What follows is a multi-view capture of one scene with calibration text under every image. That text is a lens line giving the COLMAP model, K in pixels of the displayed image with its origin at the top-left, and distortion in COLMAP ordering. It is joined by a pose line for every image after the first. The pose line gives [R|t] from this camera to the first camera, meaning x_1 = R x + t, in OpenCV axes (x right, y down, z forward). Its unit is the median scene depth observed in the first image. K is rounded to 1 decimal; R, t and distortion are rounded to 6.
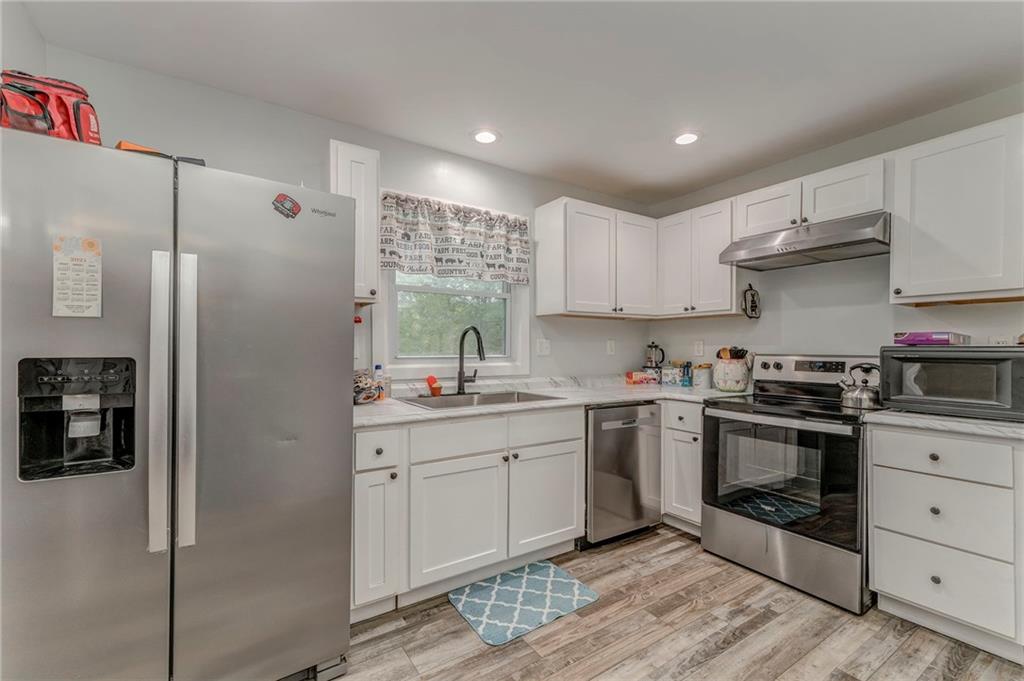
lens RADIAL K [[439.0, 0, 512.0], [0, 439.0, 345.9], [0, 0, 1]] dist [0.001491, 0.000121]
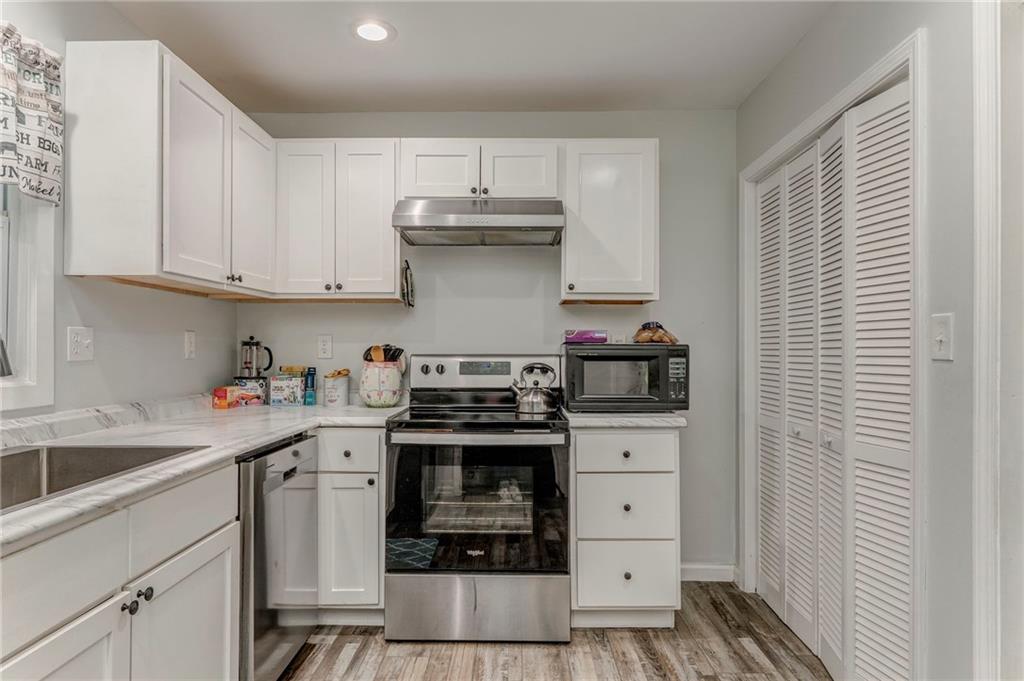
lens RADIAL K [[612.2, 0, 512.0], [0, 612.2, 340.5], [0, 0, 1]] dist [-0.004348, -0.002096]
pose [[0.560351, 0.008575, 0.828211, -0.226006], [-0.003946, 0.999963, -0.007684, 0.002479], [-0.828246, 0.001038, 0.560364, 0.279589]]
